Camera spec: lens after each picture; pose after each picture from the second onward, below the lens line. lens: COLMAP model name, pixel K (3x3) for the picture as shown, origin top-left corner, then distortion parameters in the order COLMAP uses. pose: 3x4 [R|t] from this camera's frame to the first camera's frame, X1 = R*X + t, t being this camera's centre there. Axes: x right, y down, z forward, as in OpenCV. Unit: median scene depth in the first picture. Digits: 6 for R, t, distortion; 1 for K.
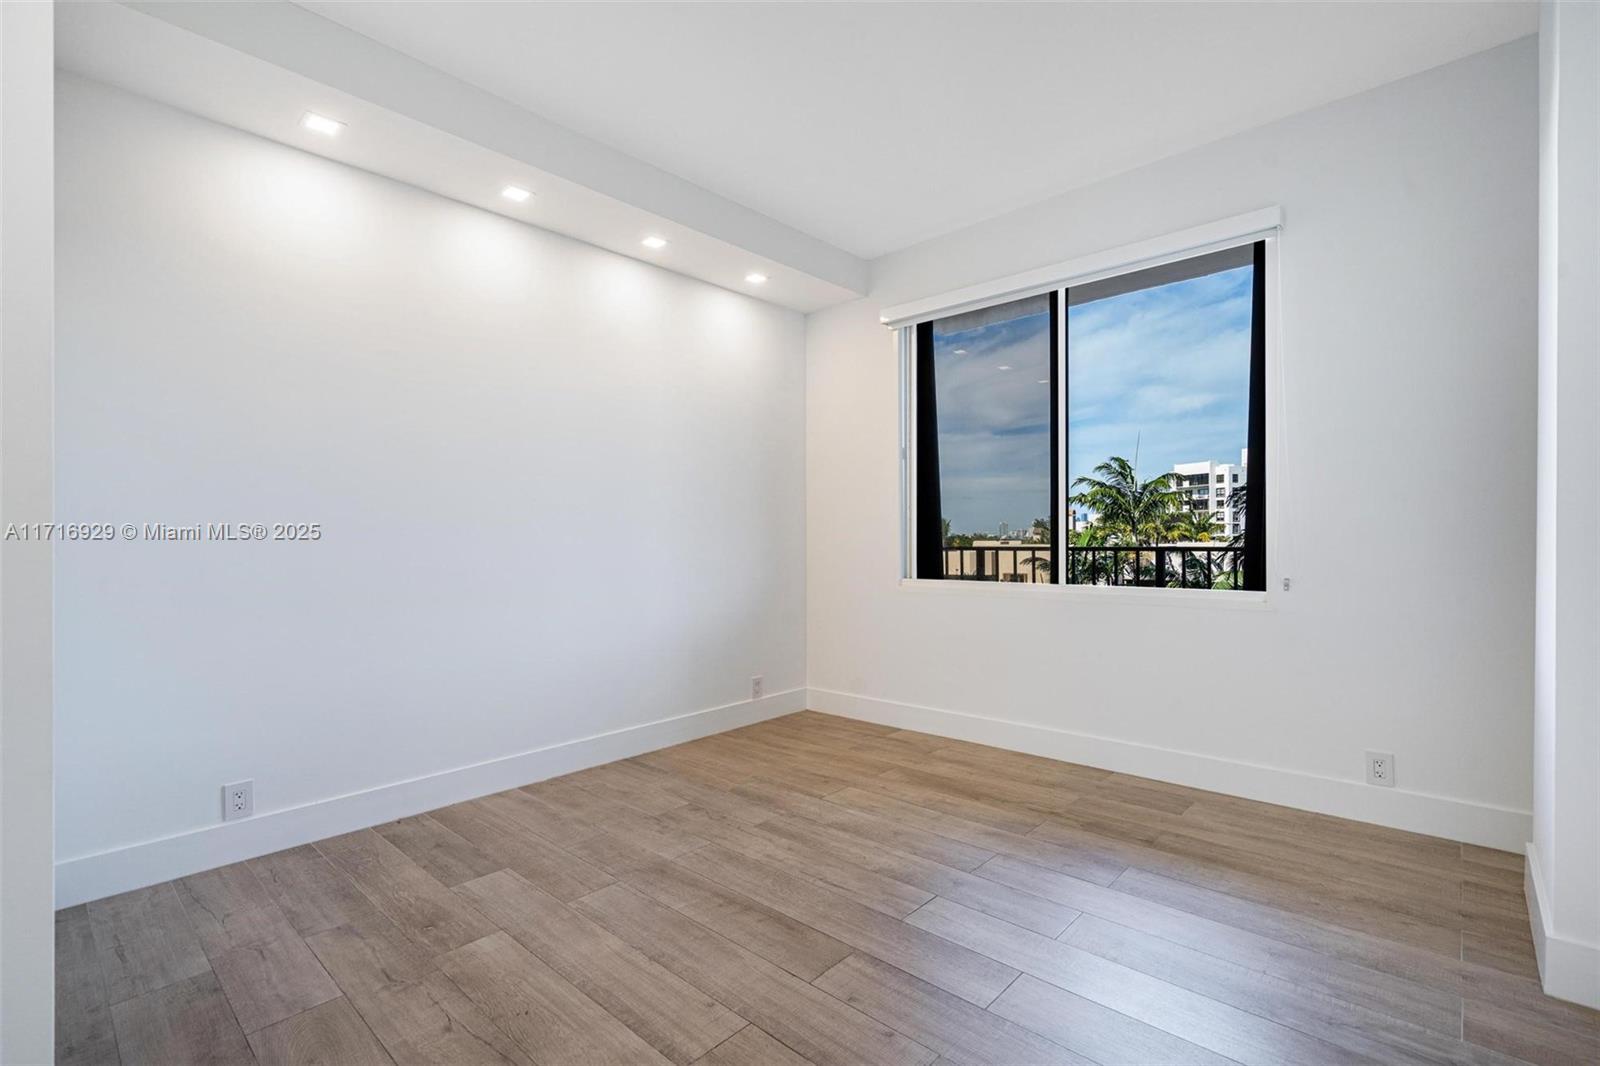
lens RADIAL K [[729.8, 0, 799.8], [0, 729.8, 535.5], [0, 0, 1]] dist [-0.007405, 0.001369]
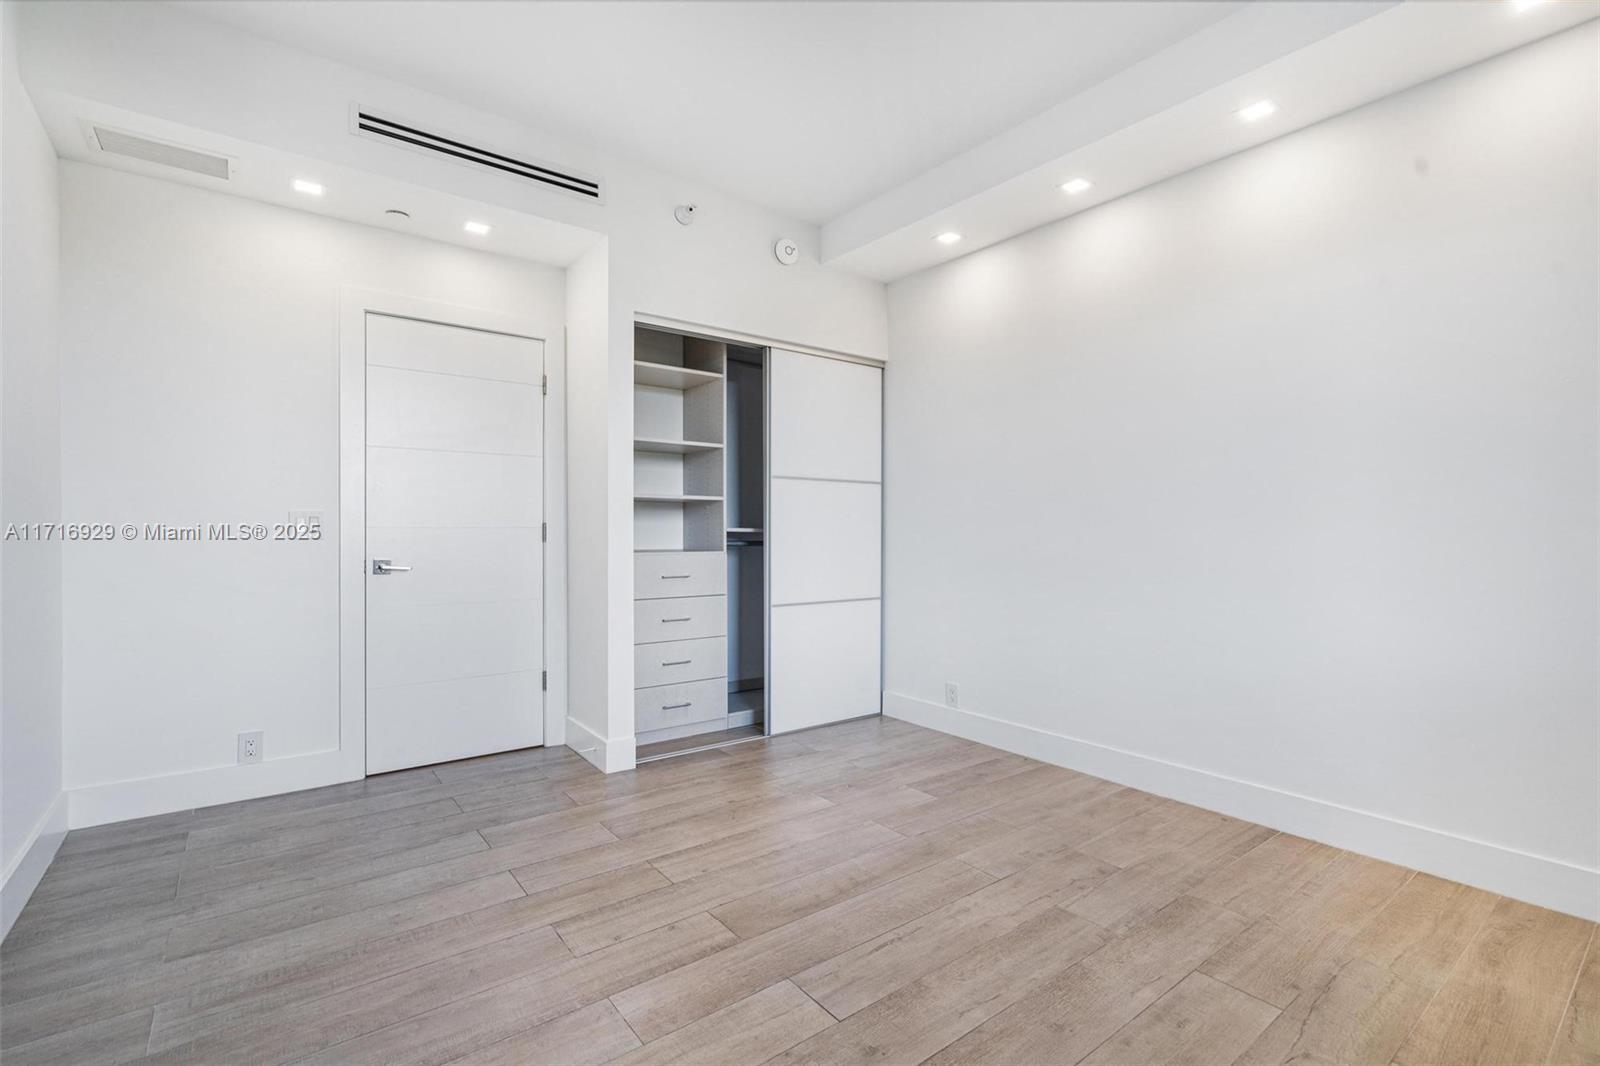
lens RADIAL K [[729.8, 0, 800.1], [0, 729.8, 530.3], [0, 0, 1]] dist [-0.007405, 0.001369]
pose [[-0.175421, 0.009390, -0.984449, 0.710333], [-0.000402, 0.999954, 0.009609, 0.005535], [0.984493, 0.002081, -0.175409, 0.864507]]
